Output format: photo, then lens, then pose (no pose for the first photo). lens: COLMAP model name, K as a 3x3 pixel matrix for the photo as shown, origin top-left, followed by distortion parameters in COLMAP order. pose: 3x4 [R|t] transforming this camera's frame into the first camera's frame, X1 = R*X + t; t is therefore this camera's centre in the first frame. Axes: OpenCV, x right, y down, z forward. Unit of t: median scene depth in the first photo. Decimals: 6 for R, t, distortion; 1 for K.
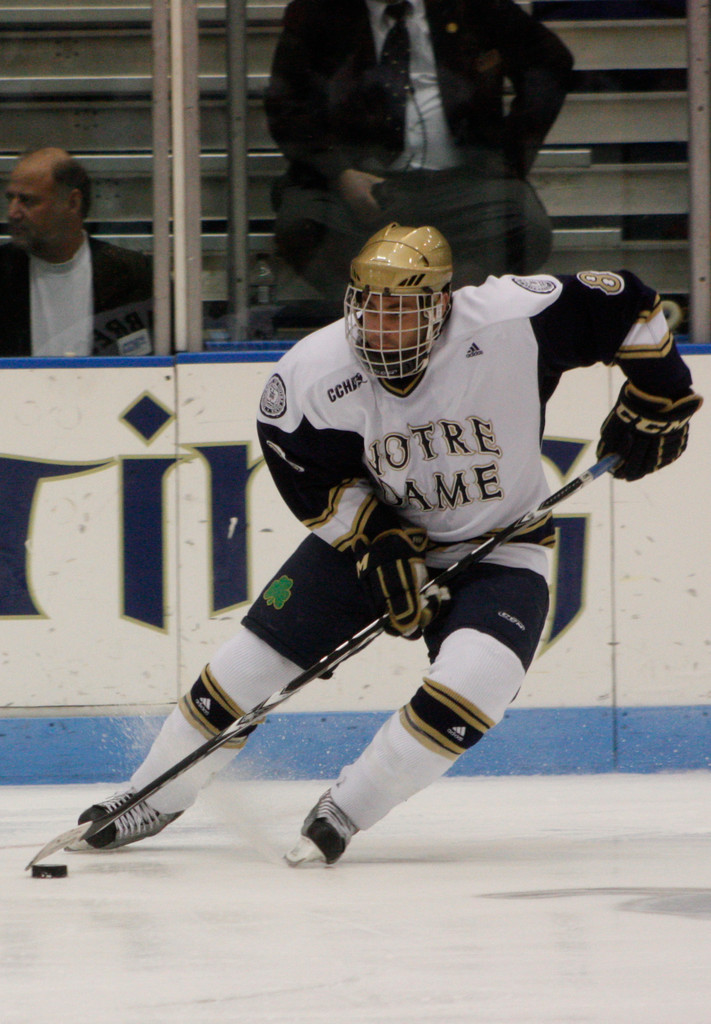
lens RADIAL K [[740.1, 0, 355.5], [0, 740.1, 512.0], [0, 0, 1]] dist [0.010545, -0.006741]
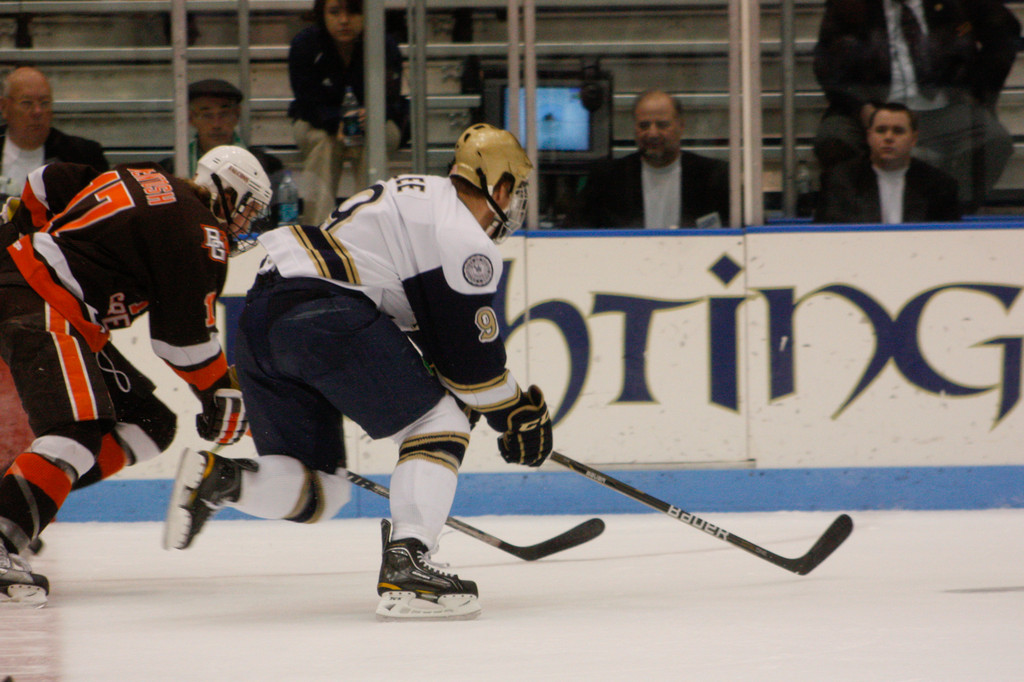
lens RADIAL K [[493.1, 0, 511.9], [0, 493.1, 341.1], [0, 0, 1]] dist [0.001421, 0.001458]
pose [[0.999989, 0.003954, -0.002395, -0.709726], [-0.003948, 0.999989, 0.002581, 0.015352], [0.002405, -0.002571, 0.999994, 0.004378]]
